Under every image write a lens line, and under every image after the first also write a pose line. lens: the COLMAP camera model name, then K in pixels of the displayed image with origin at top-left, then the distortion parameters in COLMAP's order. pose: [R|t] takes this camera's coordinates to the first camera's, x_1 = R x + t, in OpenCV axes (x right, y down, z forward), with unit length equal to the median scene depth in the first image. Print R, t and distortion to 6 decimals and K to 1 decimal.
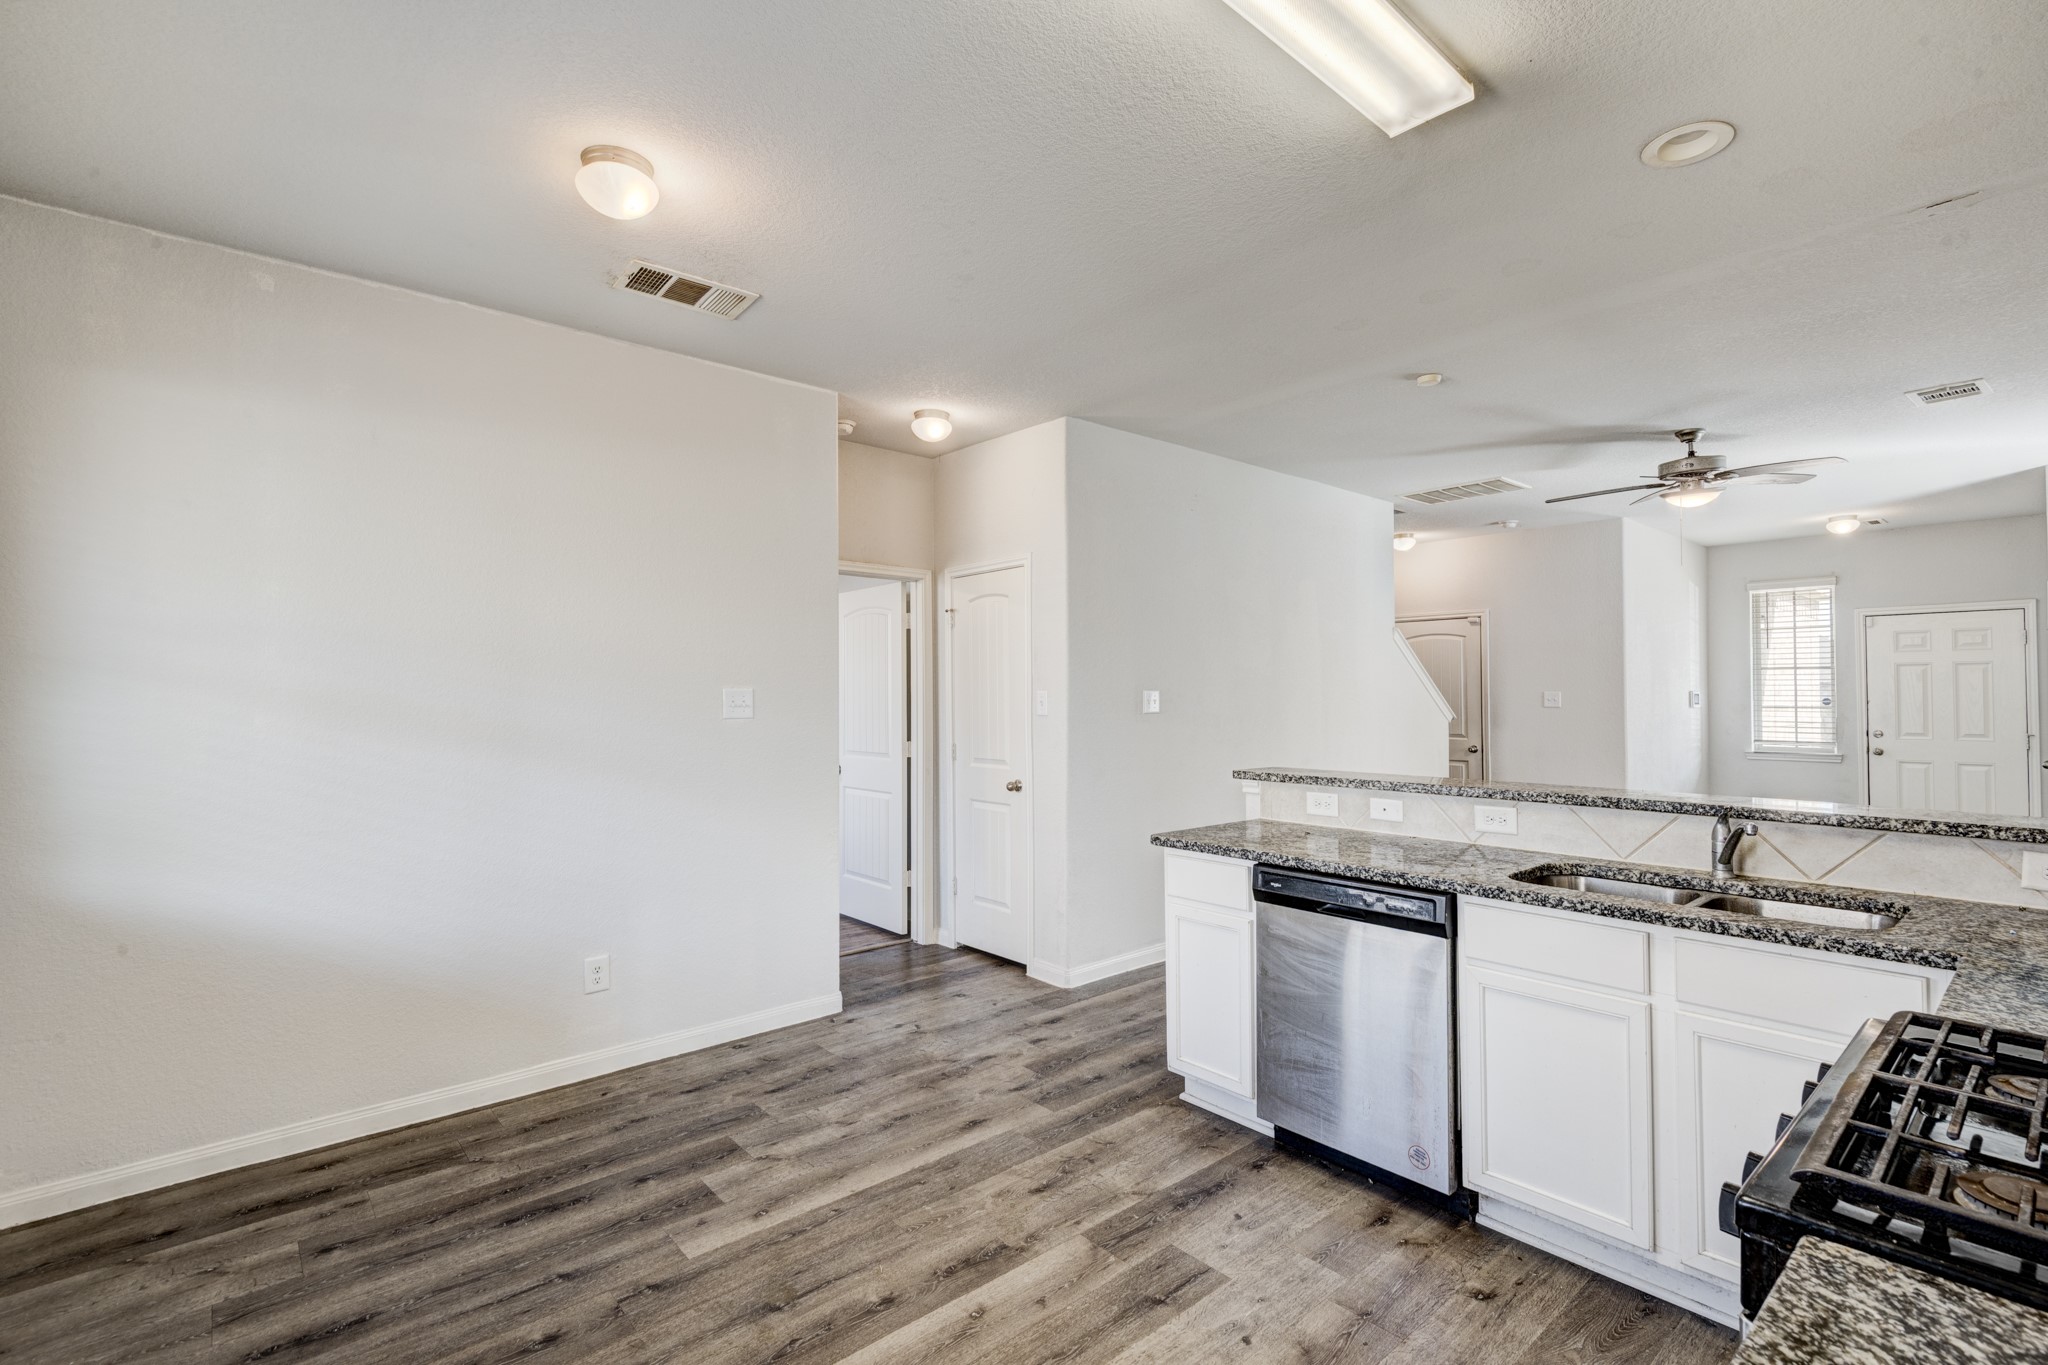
lens RADIAL K [[926.7, 0, 1030.3], [0, 926.7, 679.7], [0, 0, 1]] dist [0.036342, -0.023091]
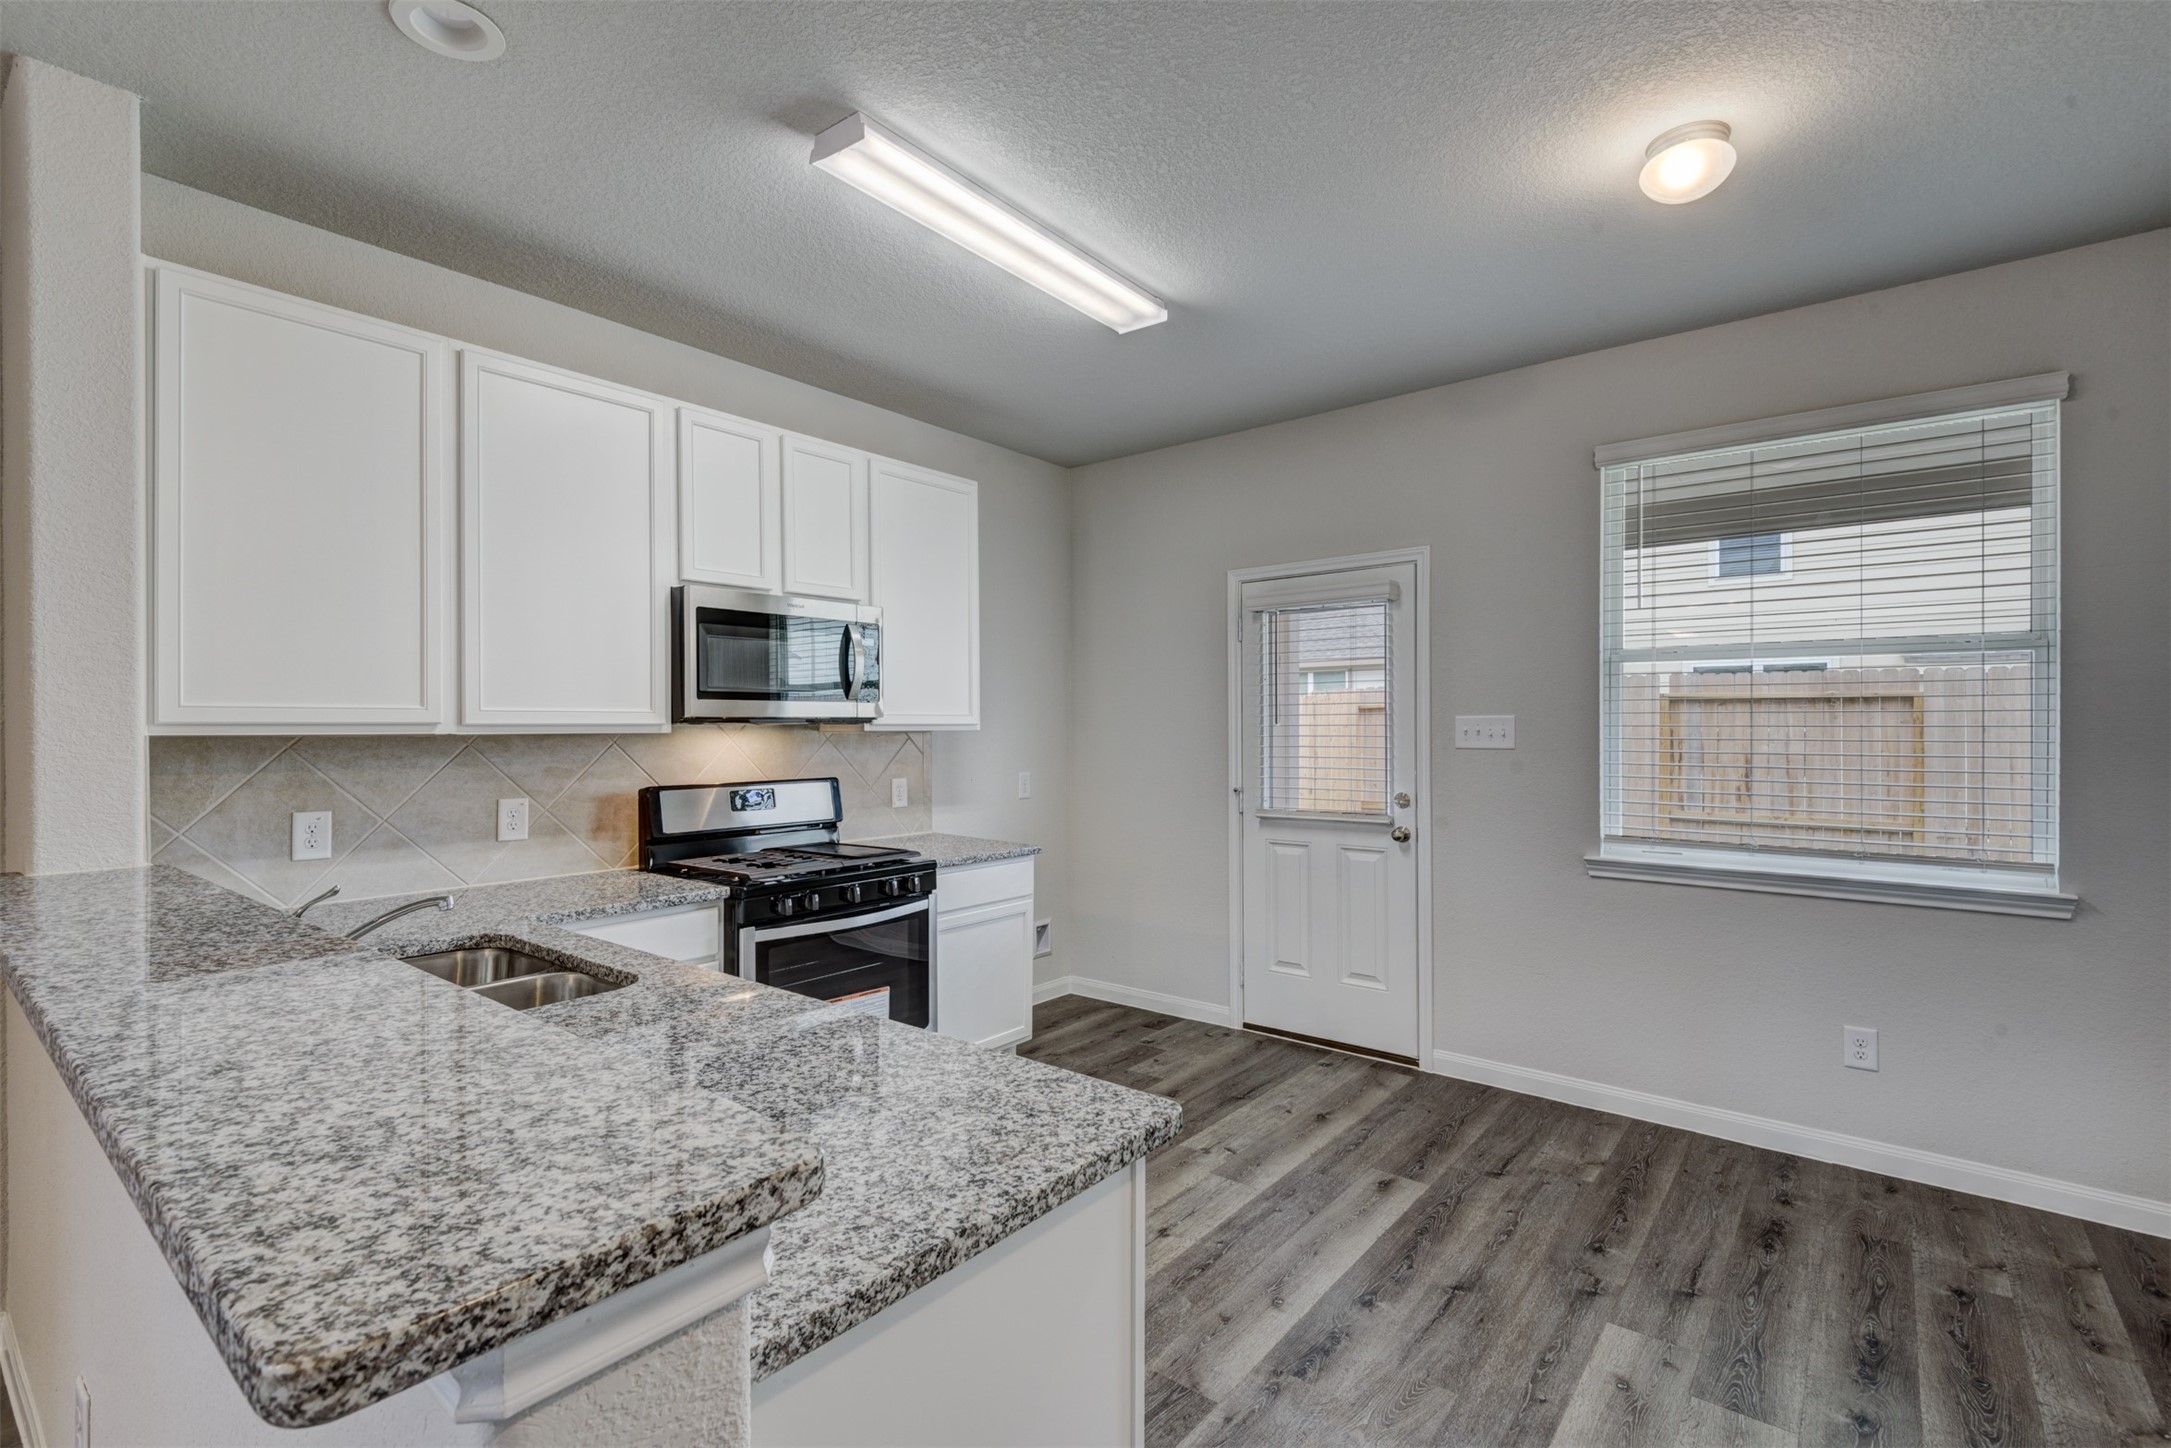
lens RADIAL K [[976.3, 0, 1088.5], [0, 976.3, 724.8], [0, 0, 1]] dist [0.034152, -0.017821]
pose [[-0.984425, 0.002675, -0.175783, 0.279663], [0.006332, 0.999775, -0.020250, 0.032252], [0.175689, -0.021048, -0.984221, 1.653907]]
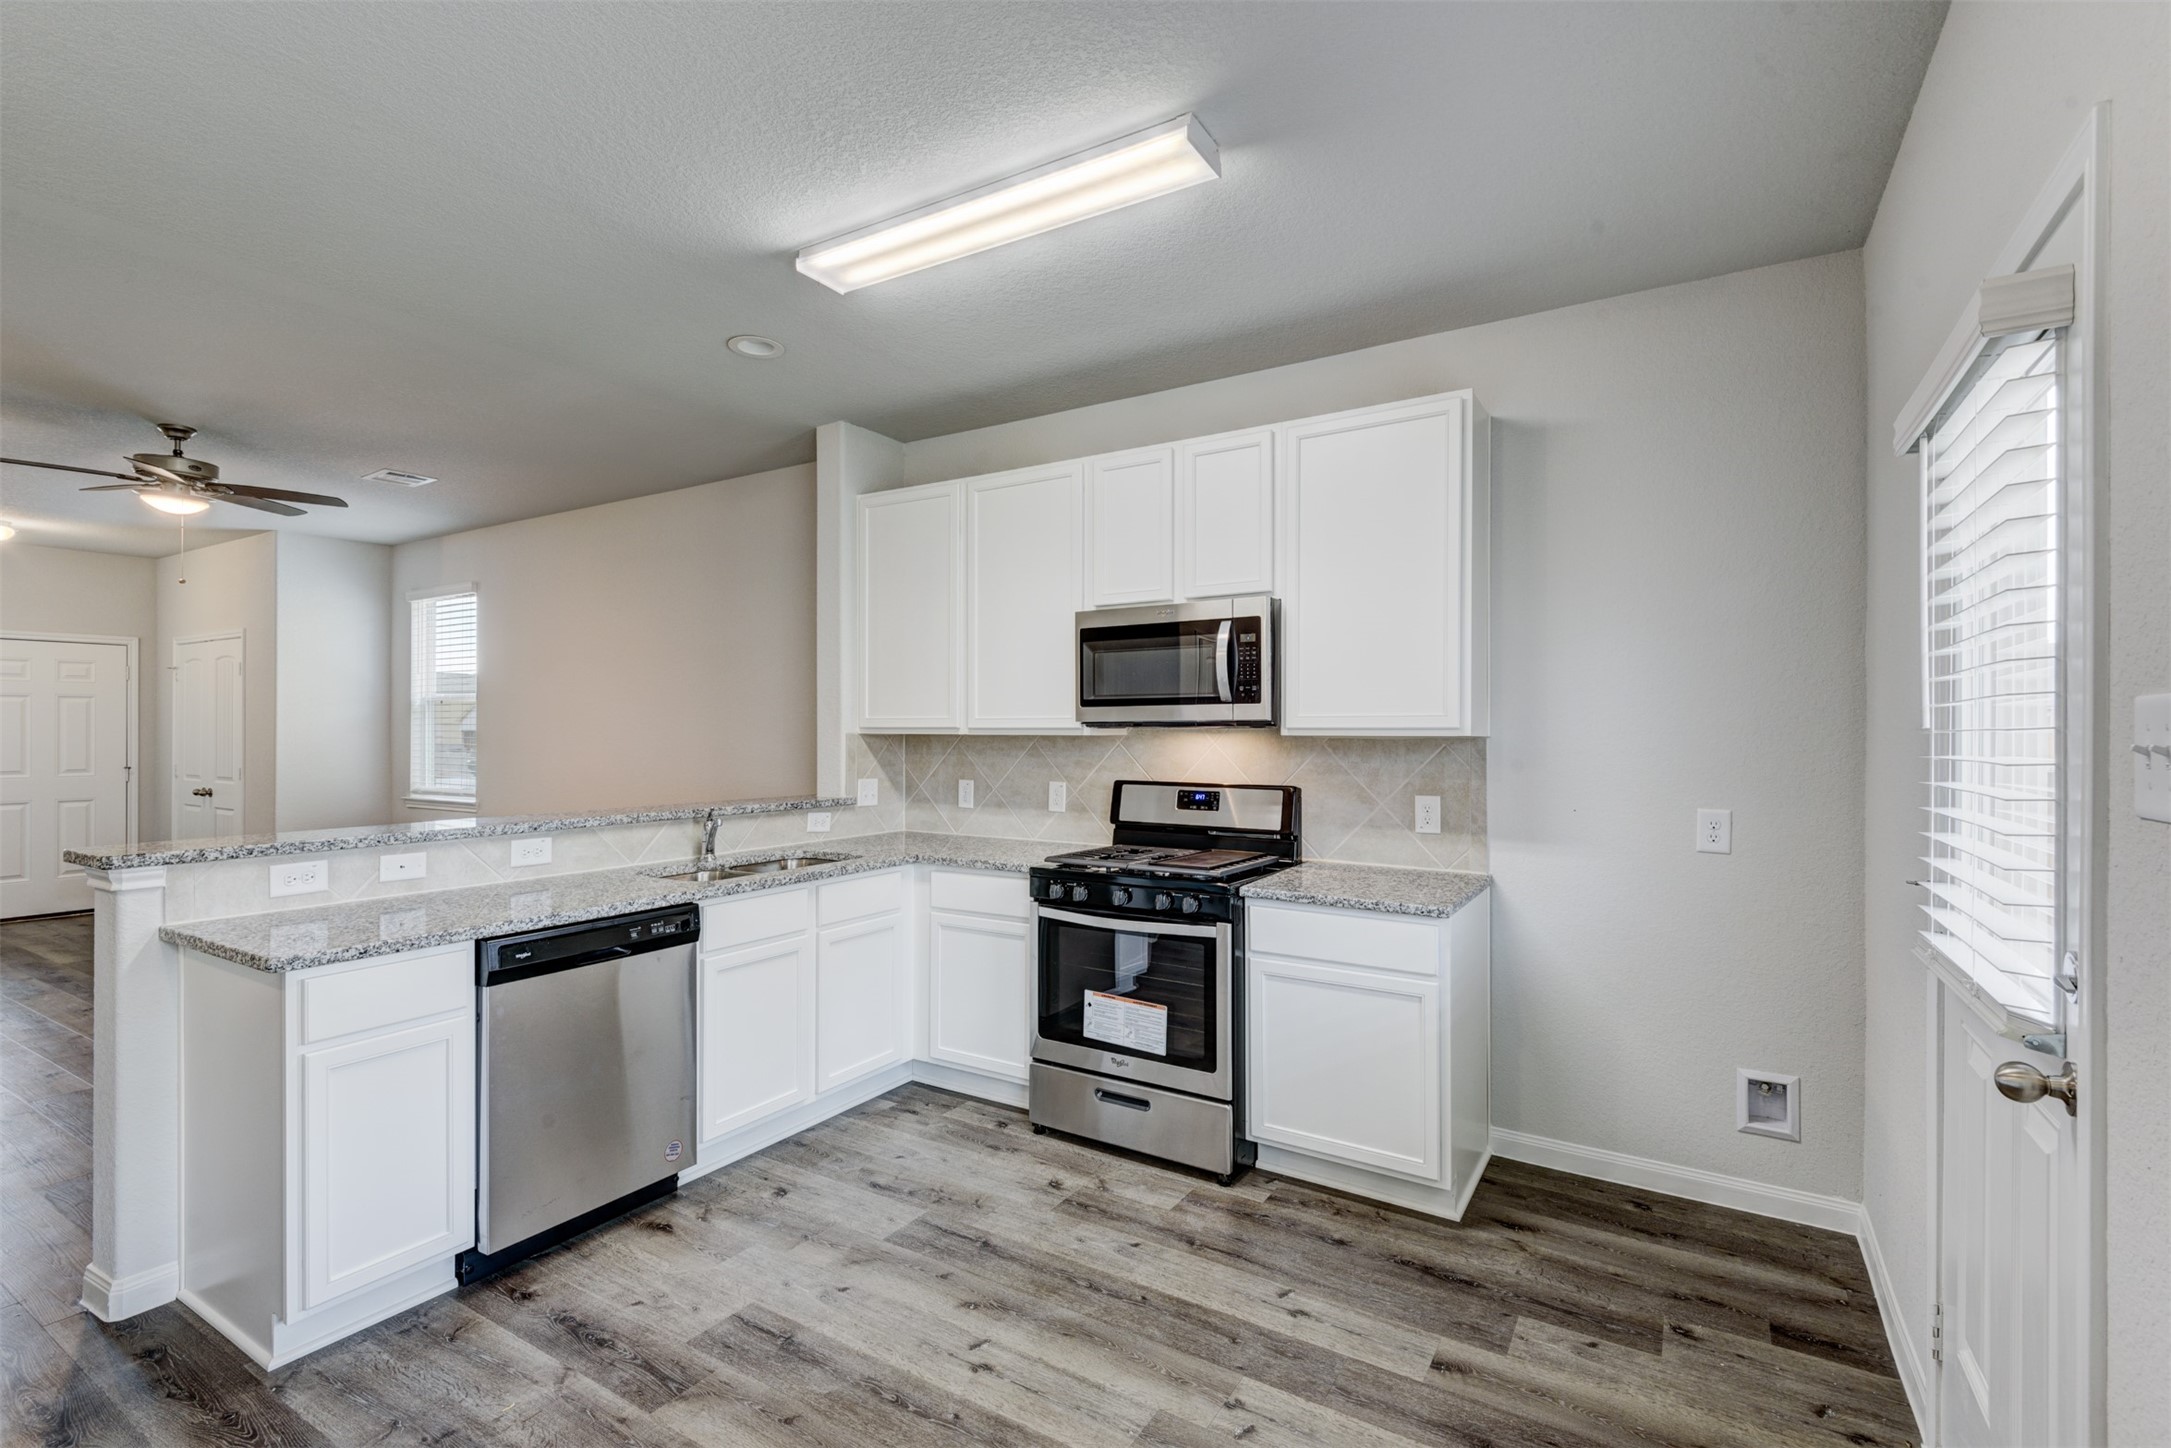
lens RADIAL K [[979.9, 0, 1091.4], [0, 979.9, 723.9], [0, 0, 1]] dist [0.050365, -0.025416]
pose [[-0.289833, 0.006161, 0.957058, -0.786072], [-0.016818, 0.999792, -0.011529, 0.014797], [-0.956930, -0.019438, -0.289669, 0.820325]]
